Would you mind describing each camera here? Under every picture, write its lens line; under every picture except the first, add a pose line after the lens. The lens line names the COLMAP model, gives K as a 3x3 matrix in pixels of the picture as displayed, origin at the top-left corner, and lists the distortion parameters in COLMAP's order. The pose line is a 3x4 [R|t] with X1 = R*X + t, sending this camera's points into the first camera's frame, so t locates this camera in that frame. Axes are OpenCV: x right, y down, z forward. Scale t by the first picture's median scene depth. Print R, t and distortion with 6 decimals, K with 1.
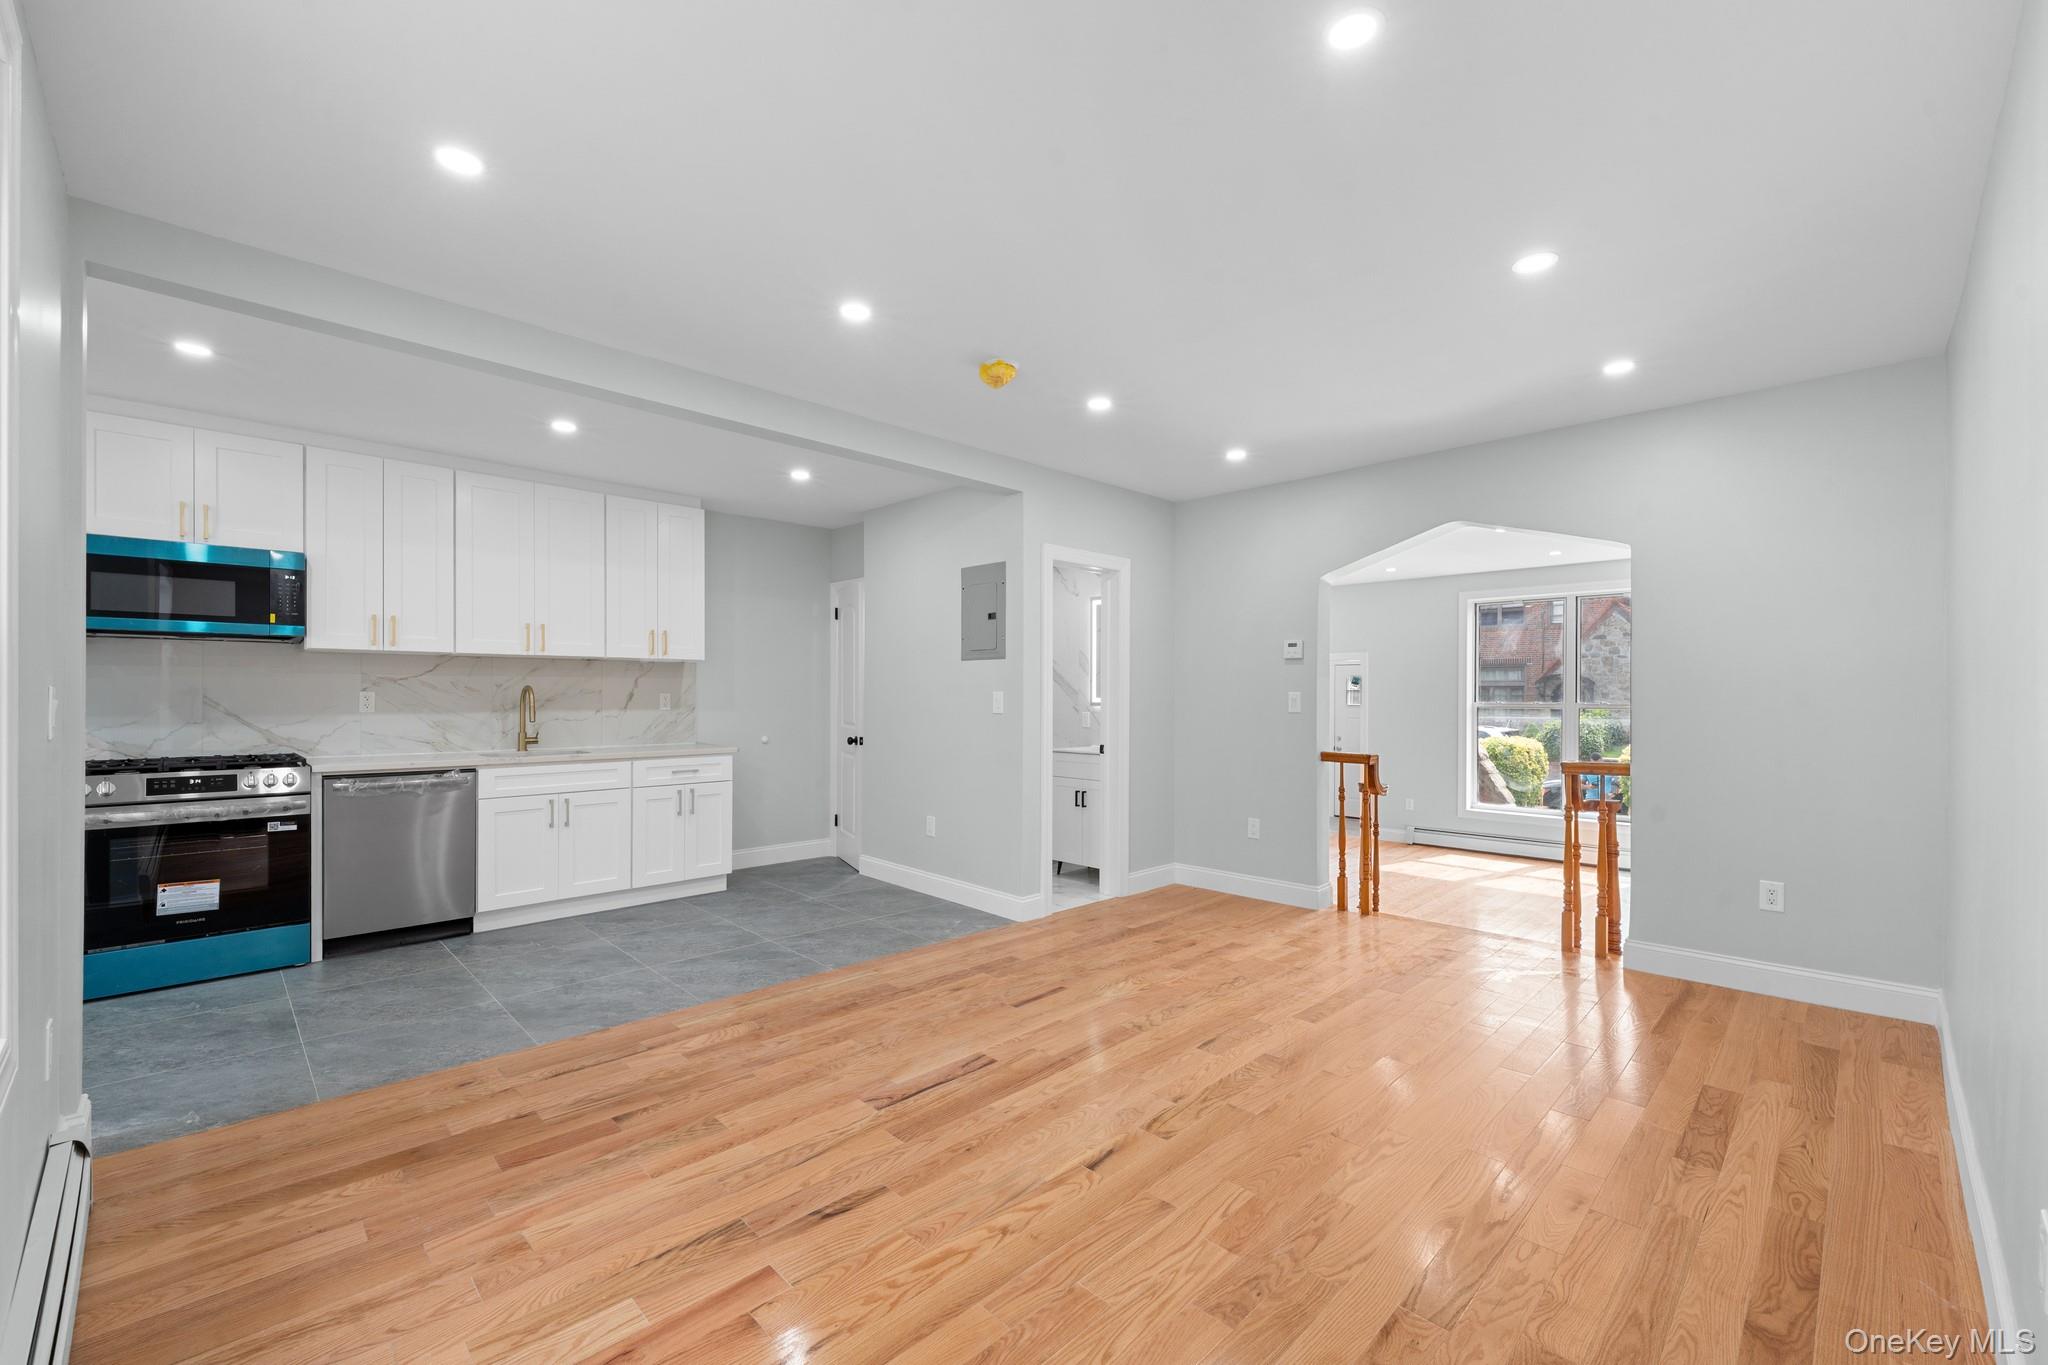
lens RADIAL K [[836.1, 0, 1020.1], [0, 836.1, 693.6], [0, 0, 1]] dist [0.002123, -0.000082]
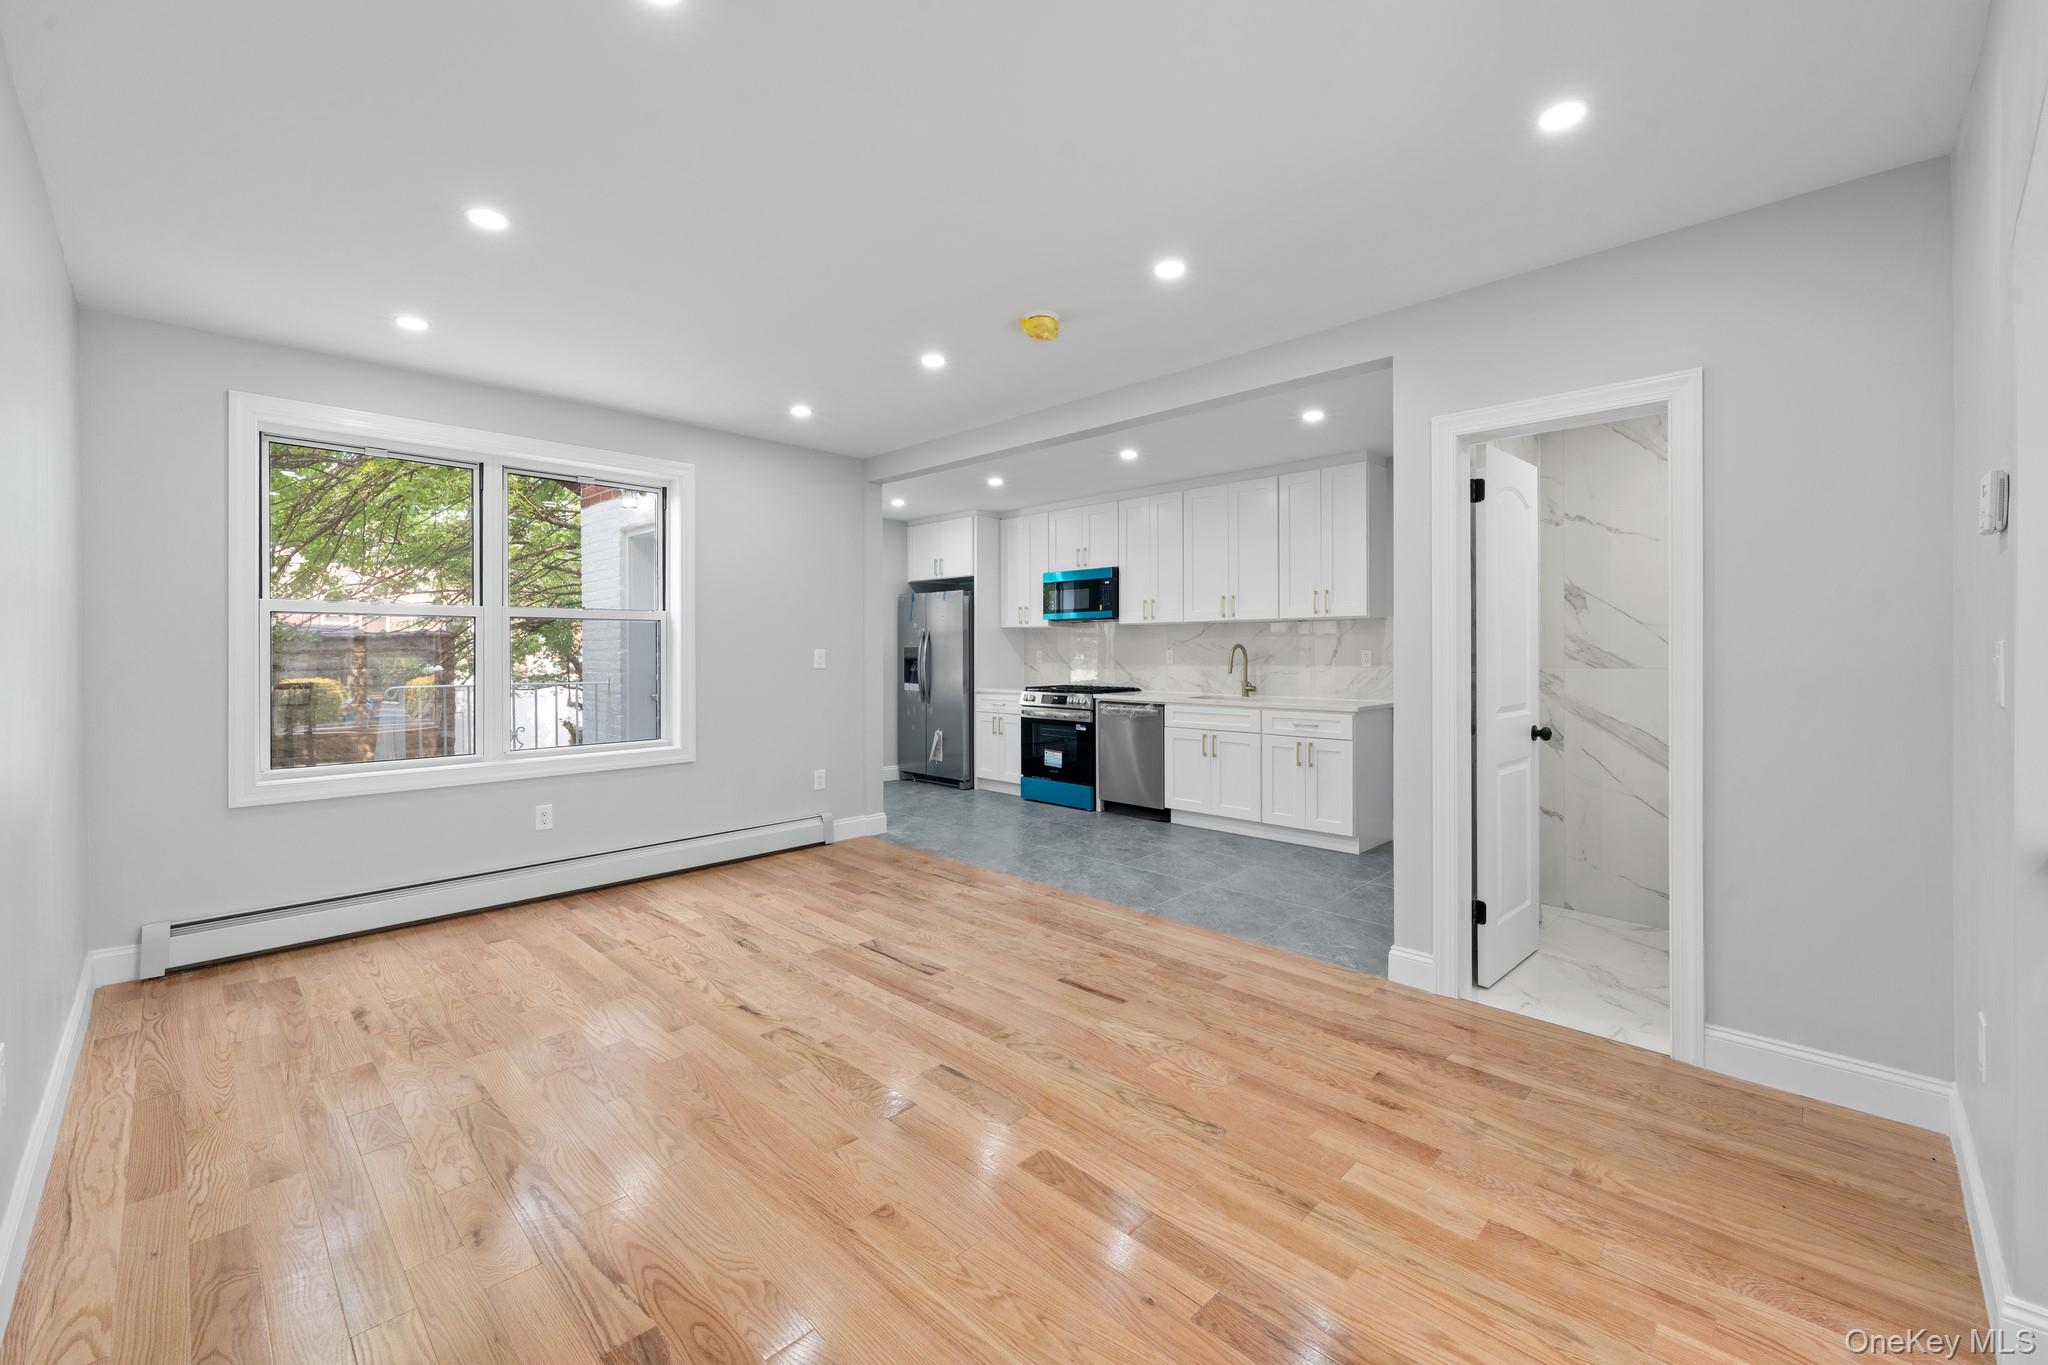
lens RADIAL K [[836.1, 0, 1034.9], [0, 836.1, 651.9], [0, 0, 1]] dist [0.002123, -0.000082]
pose [[0.024556, -0.000700, -0.999698, 0.848715], [0.002630, 0.999996, -0.000635, 0.001929], [0.999695, -0.002614, 0.024558, 0.853808]]
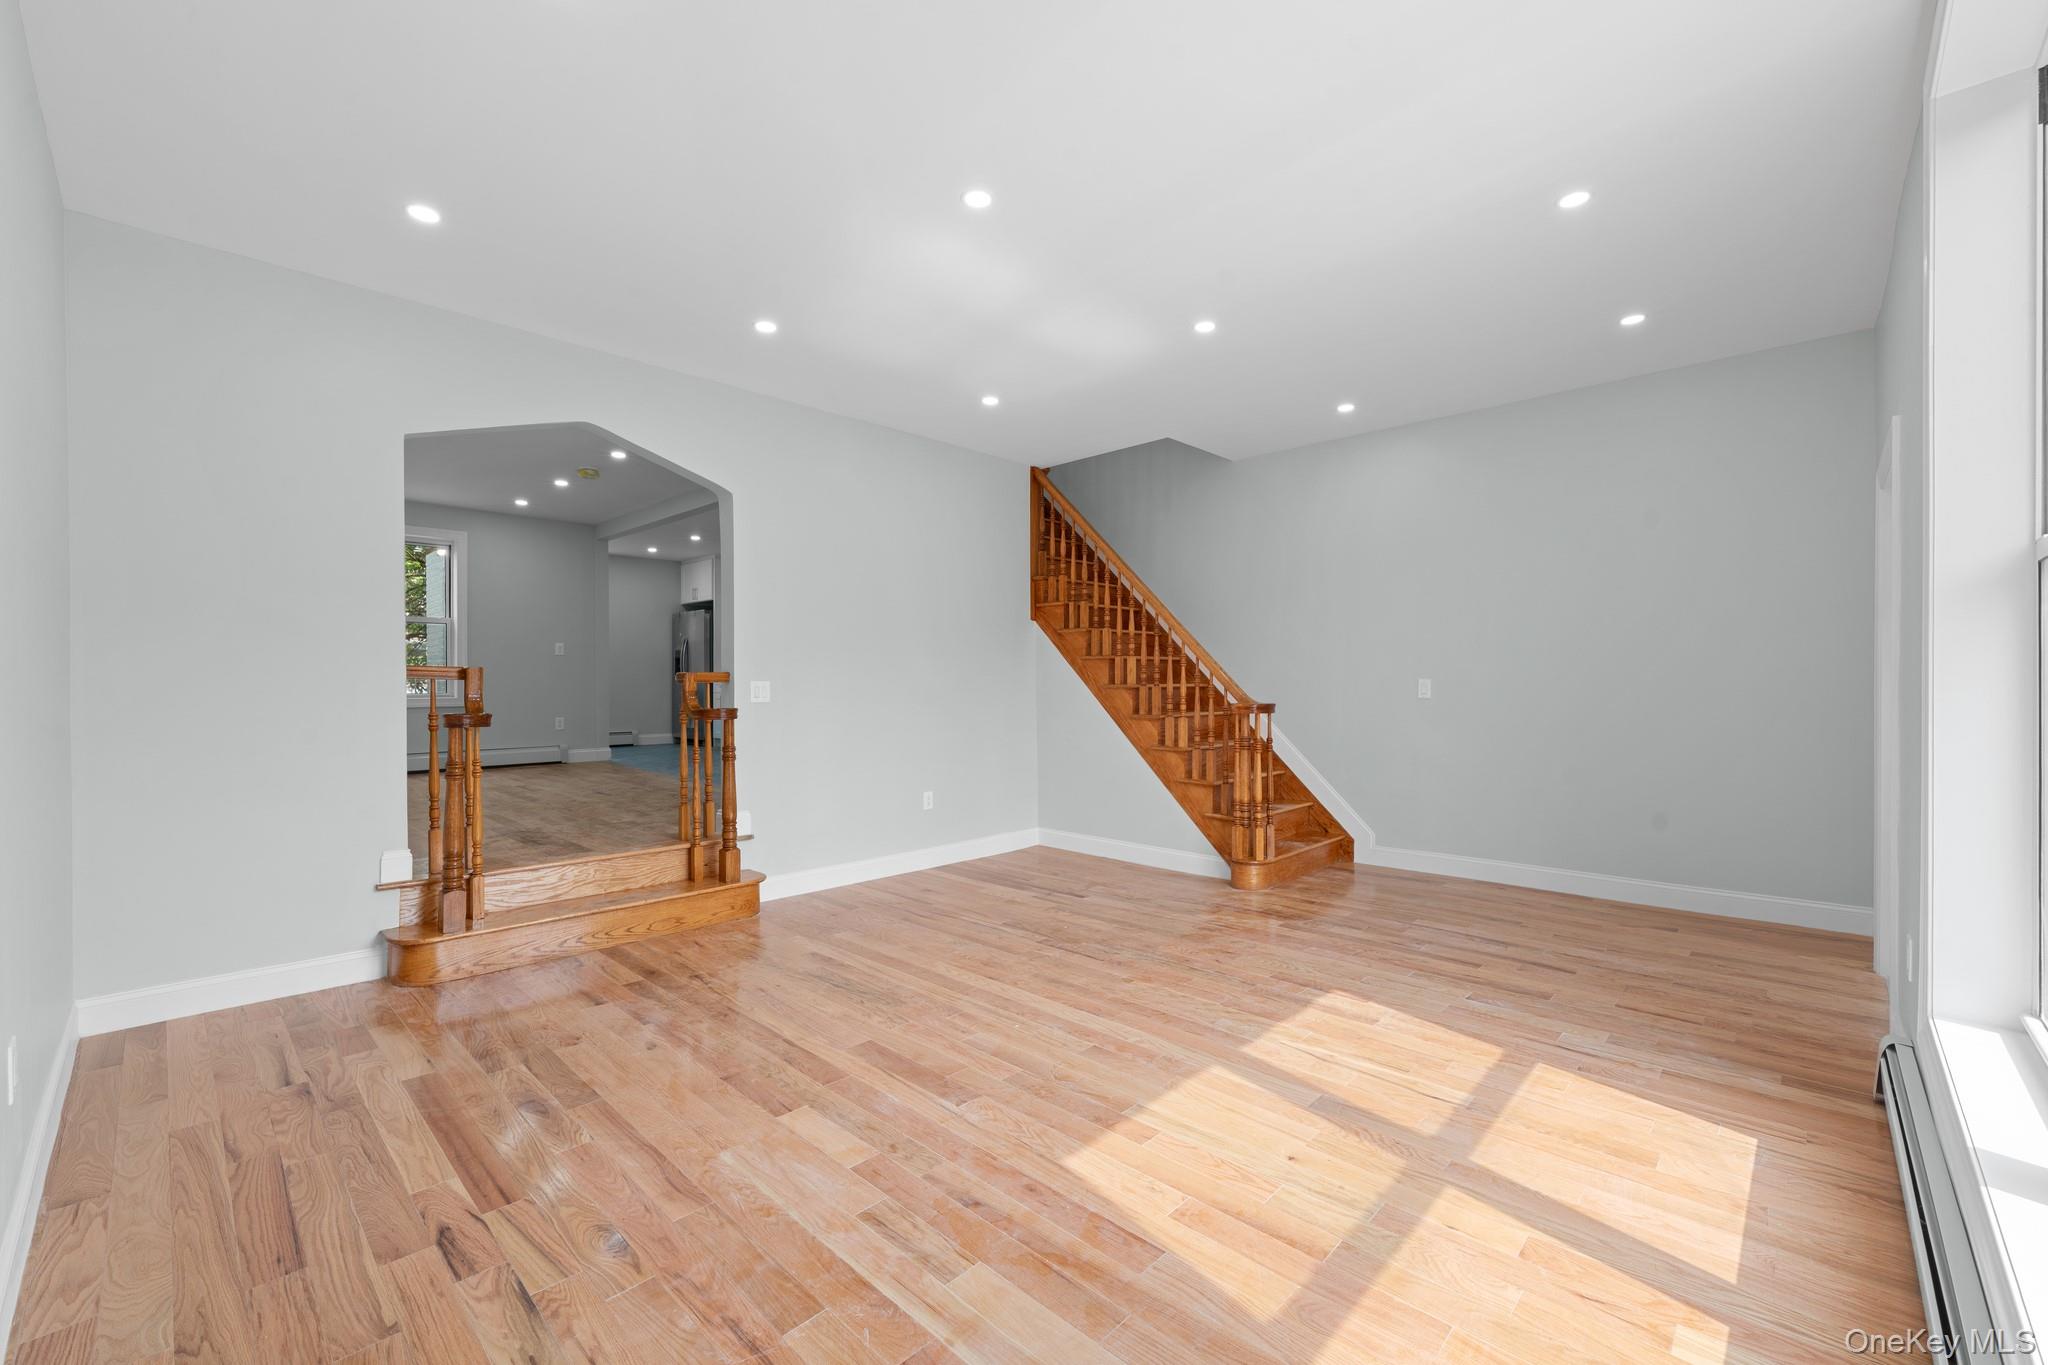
lens RADIAL K [[836.1, 0, 1022.2], [0, 836.1, 682.5], [0, 0, 1]] dist [0.002123, -0.000082]
pose [[0.017440, -0.001817, -0.999846, 1.768090], [-0.002355, 0.999996, -0.001858, 0.107791], [0.999845, 0.002387, 0.017436, 1.779162]]
